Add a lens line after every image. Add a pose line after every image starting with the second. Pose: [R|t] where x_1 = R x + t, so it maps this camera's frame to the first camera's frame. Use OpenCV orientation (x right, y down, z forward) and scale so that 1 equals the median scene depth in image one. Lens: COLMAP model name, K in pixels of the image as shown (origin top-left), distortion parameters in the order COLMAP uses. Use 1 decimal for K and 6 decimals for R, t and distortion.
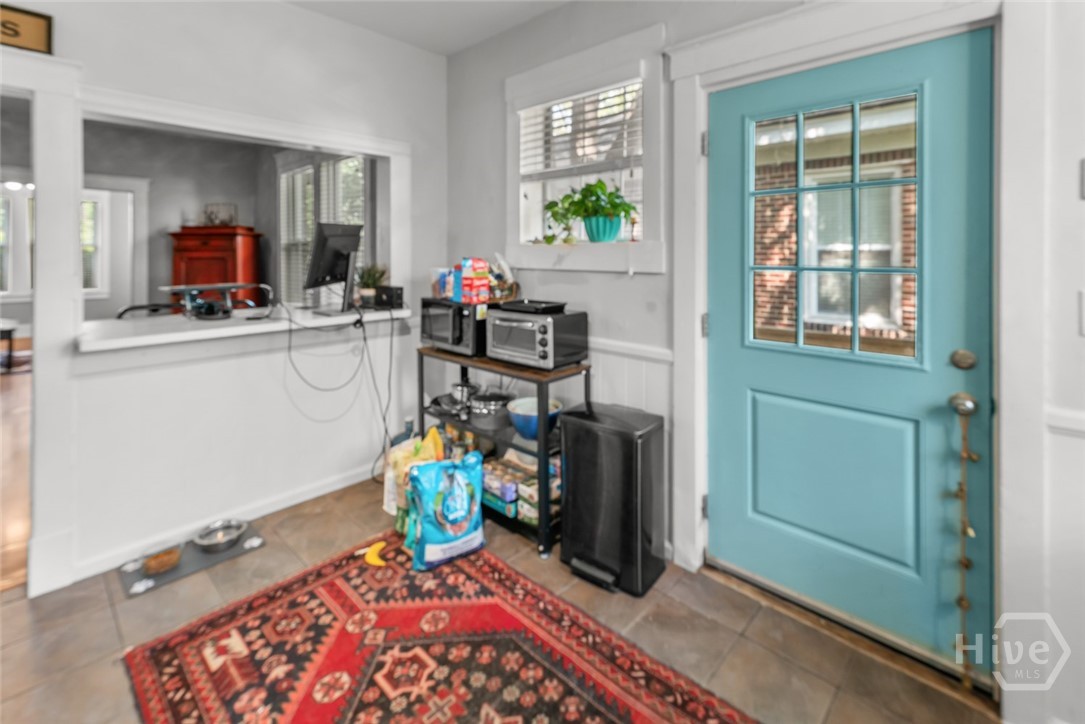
lens RADIAL K [[499.4, 0, 544.3], [0, 499.4, 259.3], [0, 0, 1]] dist [0.019878, 0.000140]
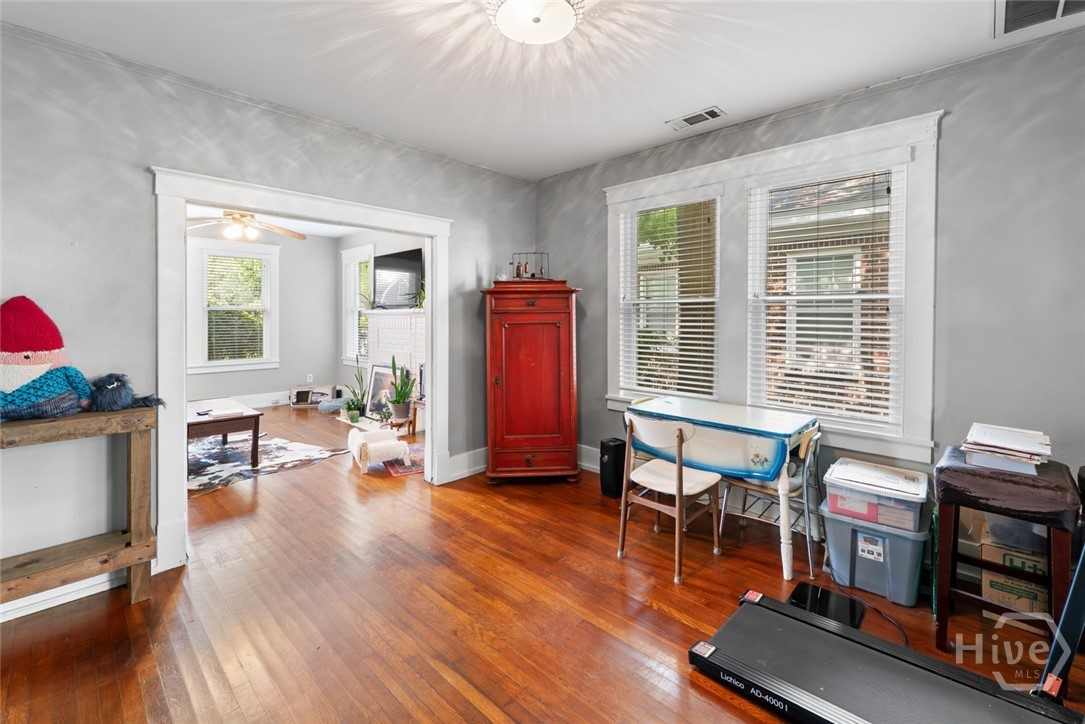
lens RADIAL K [[454.3, 0, 530.2], [0, 454.3, 319.9], [0, 0, 1]] dist [0.000411, -0.000193]
pose [[0.999981, -0.006026, -0.000913, -1.961623], [0.006026, 0.999982, 0.000107, -0.023105], [0.000912, -0.000113, 1.000000, 0.937413]]
